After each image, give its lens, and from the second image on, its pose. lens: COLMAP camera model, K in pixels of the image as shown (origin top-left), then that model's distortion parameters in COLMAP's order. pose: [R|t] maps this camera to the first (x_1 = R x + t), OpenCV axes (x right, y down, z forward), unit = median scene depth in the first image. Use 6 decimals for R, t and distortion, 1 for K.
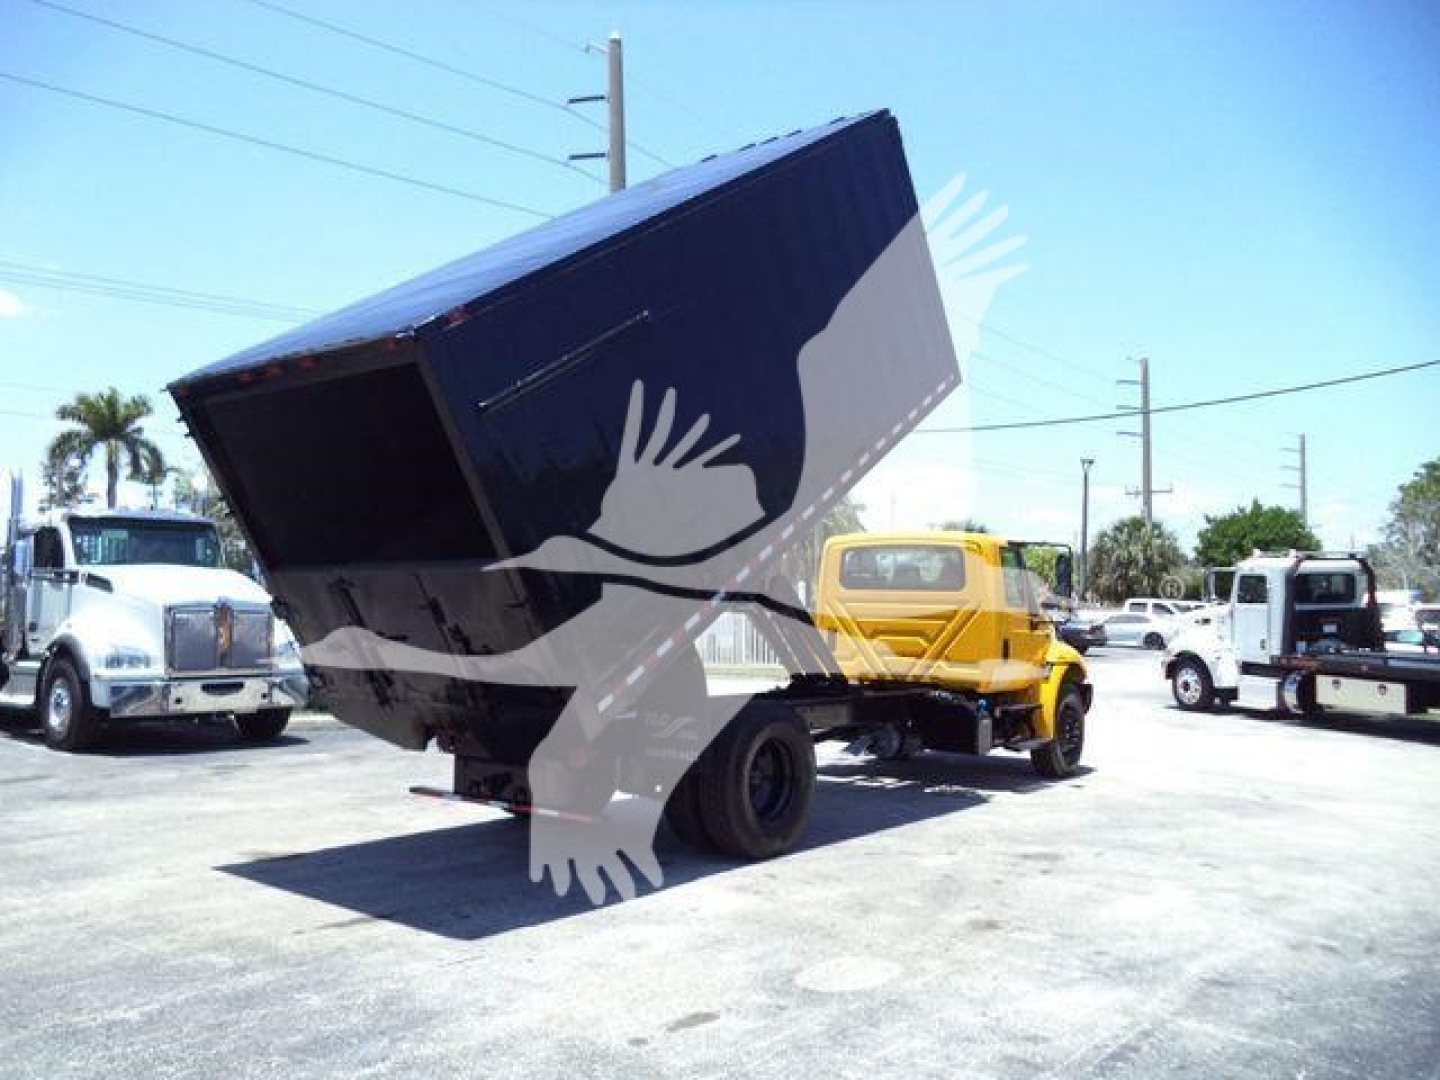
lens RADIAL K [[1138.3, 0, 719.4], [0, 1138.3, 530.8], [0, 0, 1]] dist [-0.006746, -0.014512]
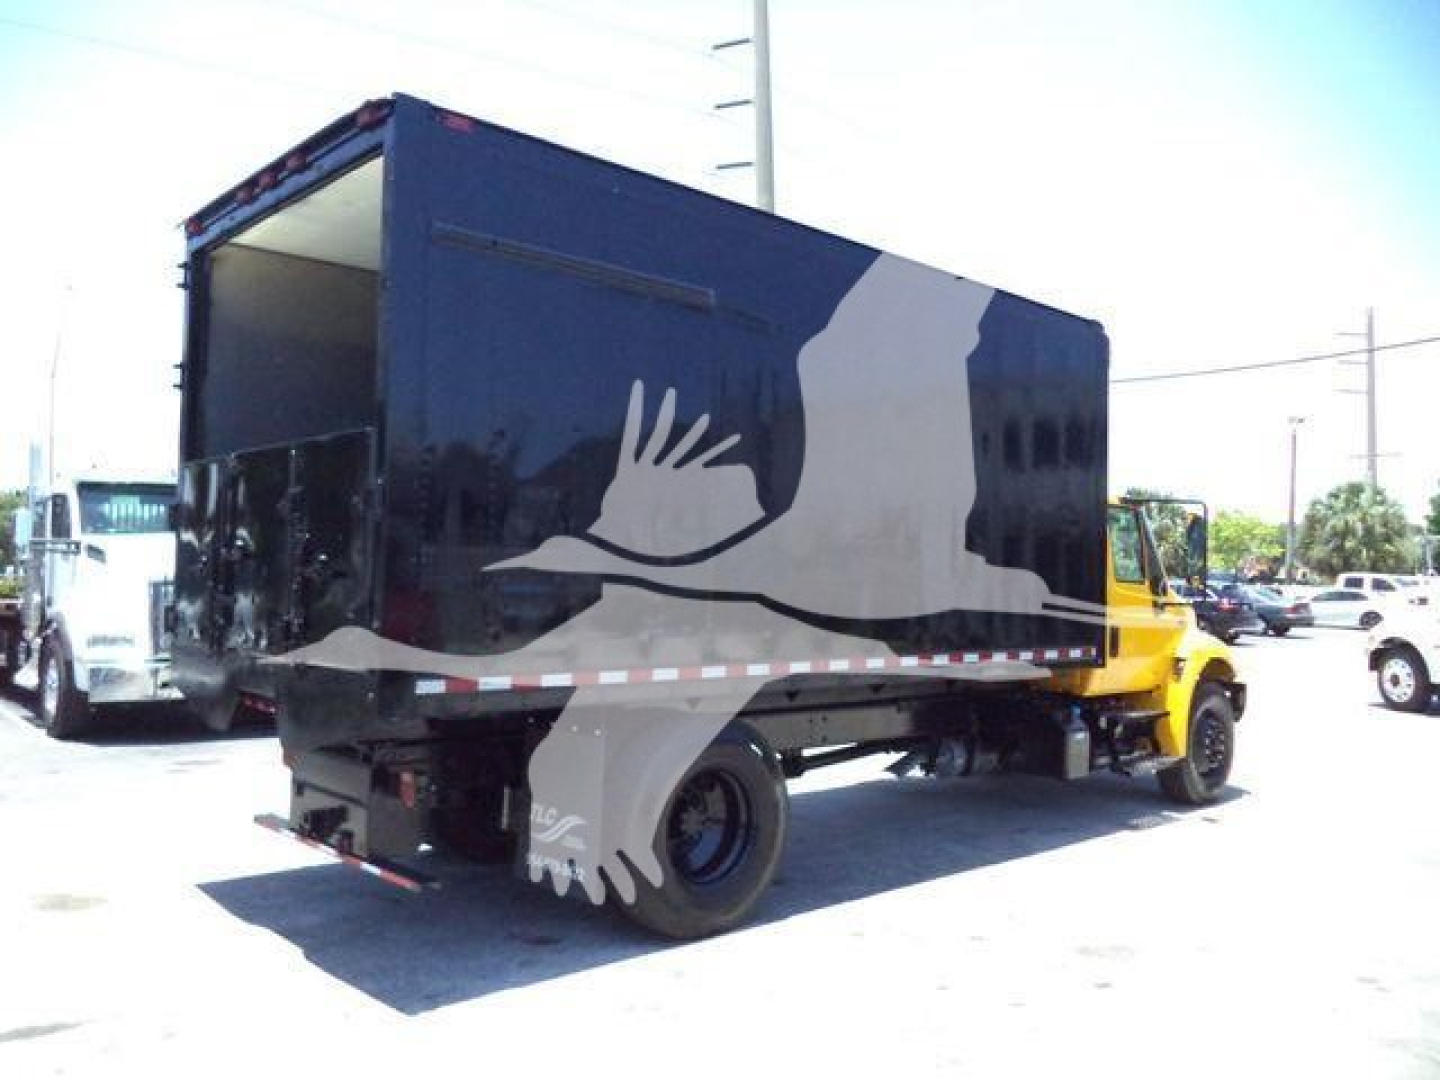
lens RADIAL K [[1143.5, 0, 719.8], [0, 1143.5, 547.8], [0, 0, 1]] dist [-0.003832, -0.006079]
pose [[0.986957, -0.001274, -0.160979, 0.069870], [0.007494, 0.999248, 0.038038, 0.007215], [0.160810, -0.038748, 0.986225, 0.126831]]
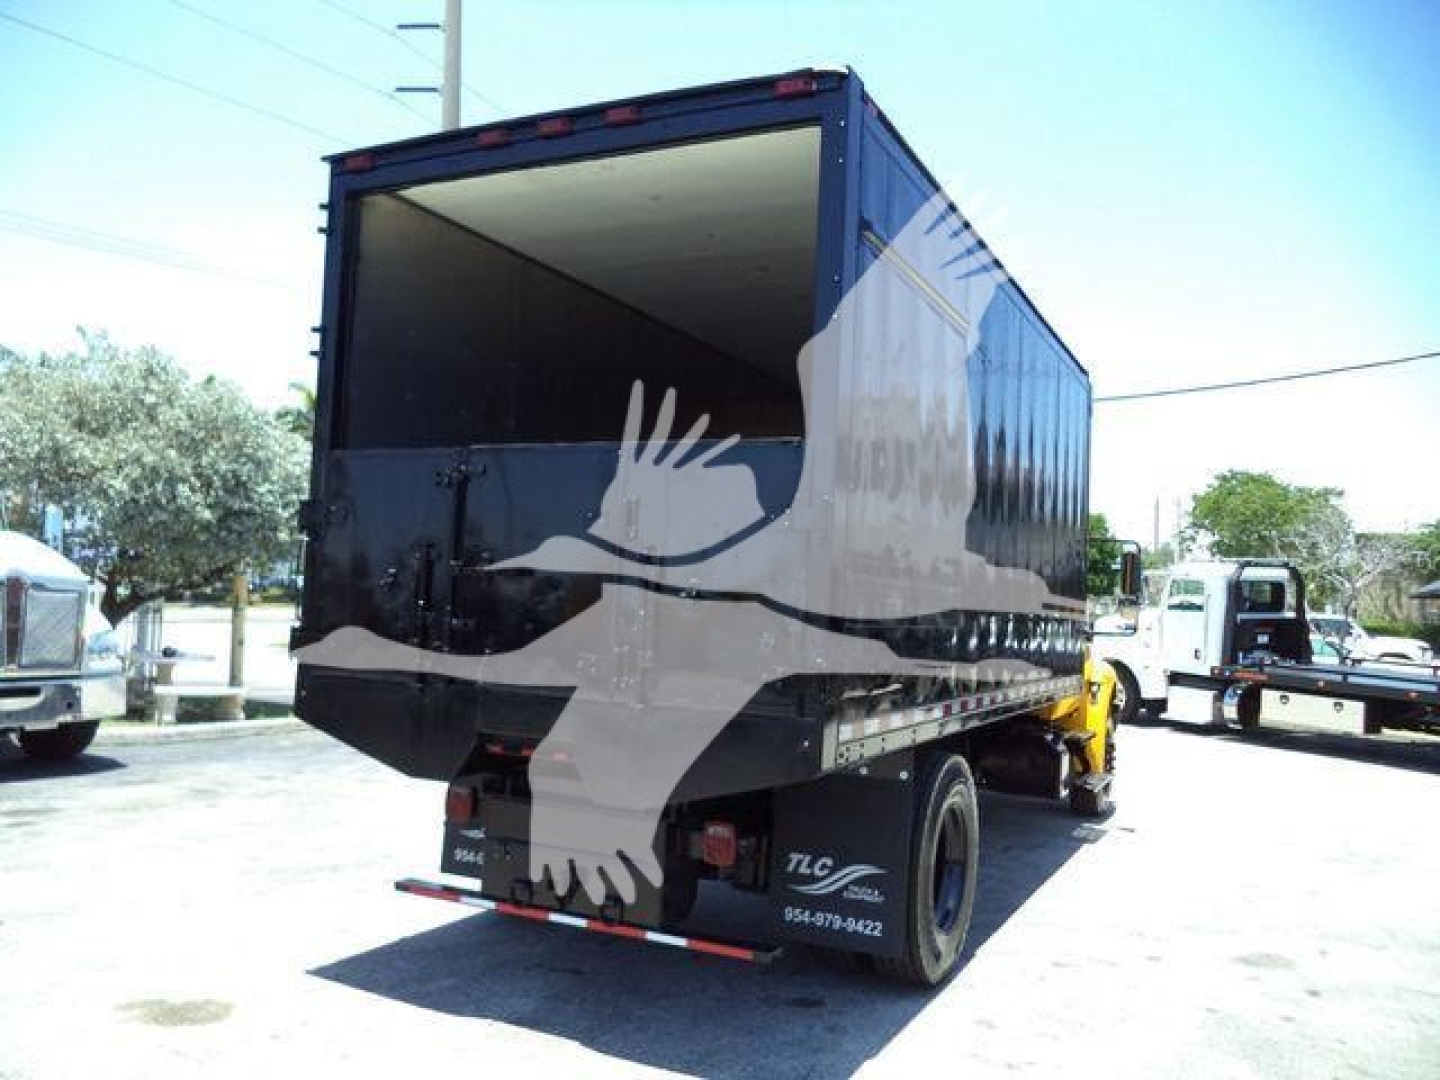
lens RADIAL K [[1148.3, 0, 720.0], [0, 1148.3, 540.0], [0, 0, 1]] dist [-0.008278, -0.005081]
pose [[0.981859, 0.038424, 0.185679, -0.094858], [-0.042192, 0.998975, 0.016384, 0.006643], [-0.184859, -0.023921, 0.982474, 0.146493]]
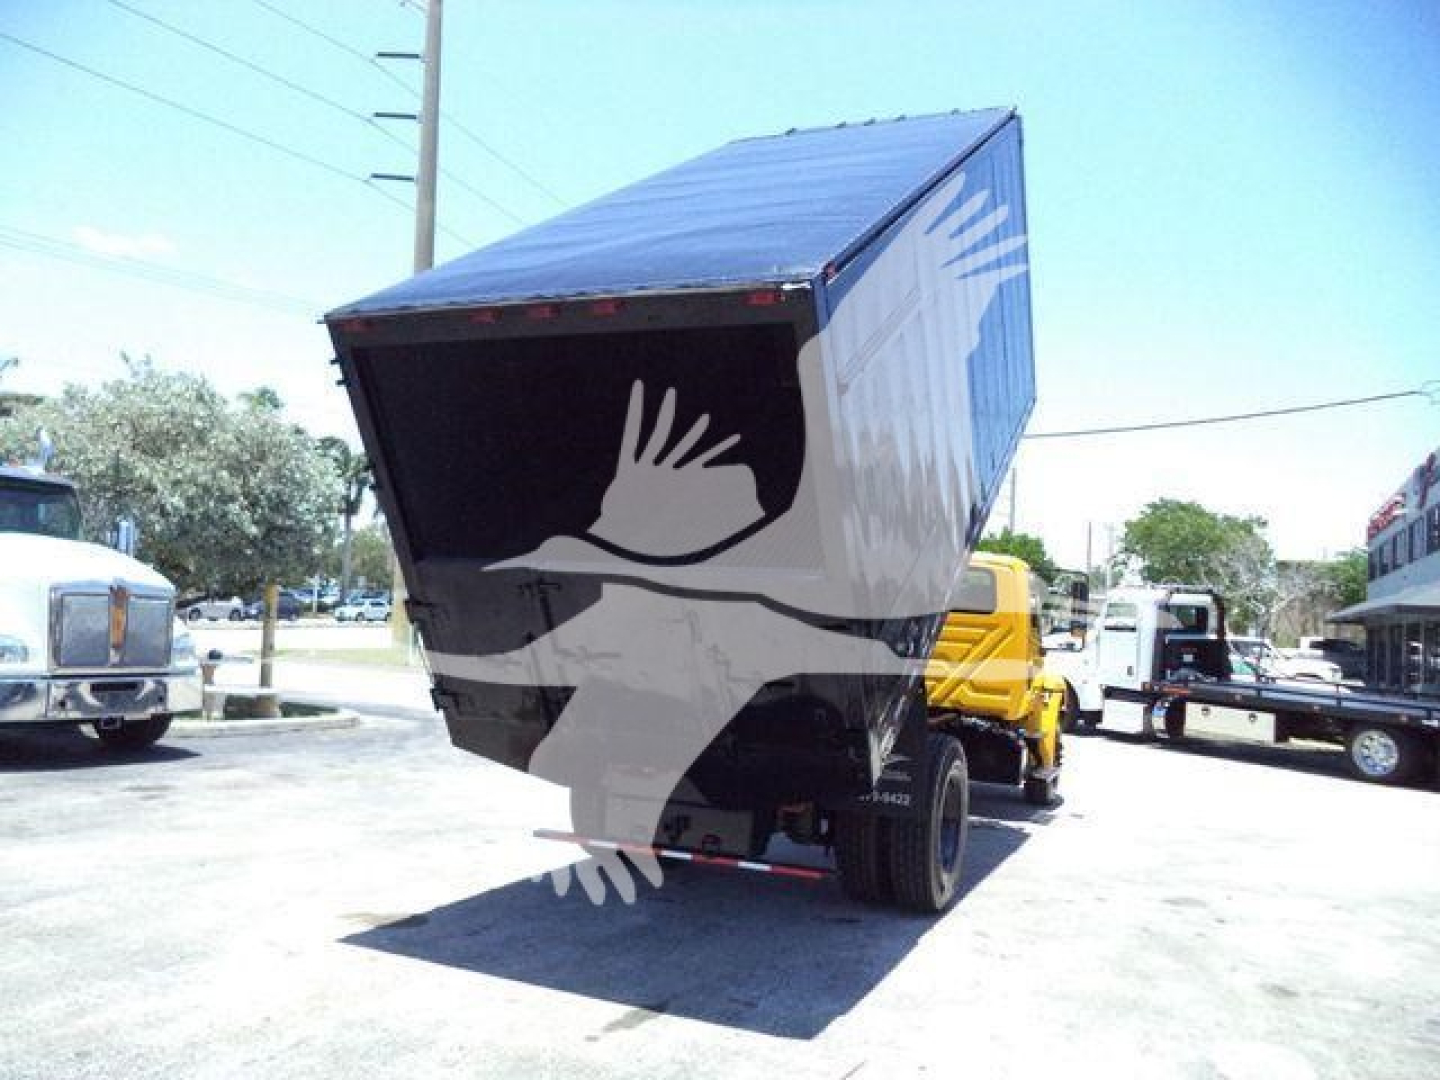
lens RADIAL K [[1139.4, 0, 720.0], [0, 1139.4, 540.0], [0, 0, 1]] dist [-0.010330, -0.004299]
pose [[0.970431, 0.059842, 0.233843, -0.148938], [-0.061679, 0.998096, 0.000543, 0.002365], [-0.233365, -0.014950, 0.972274, 0.070671]]
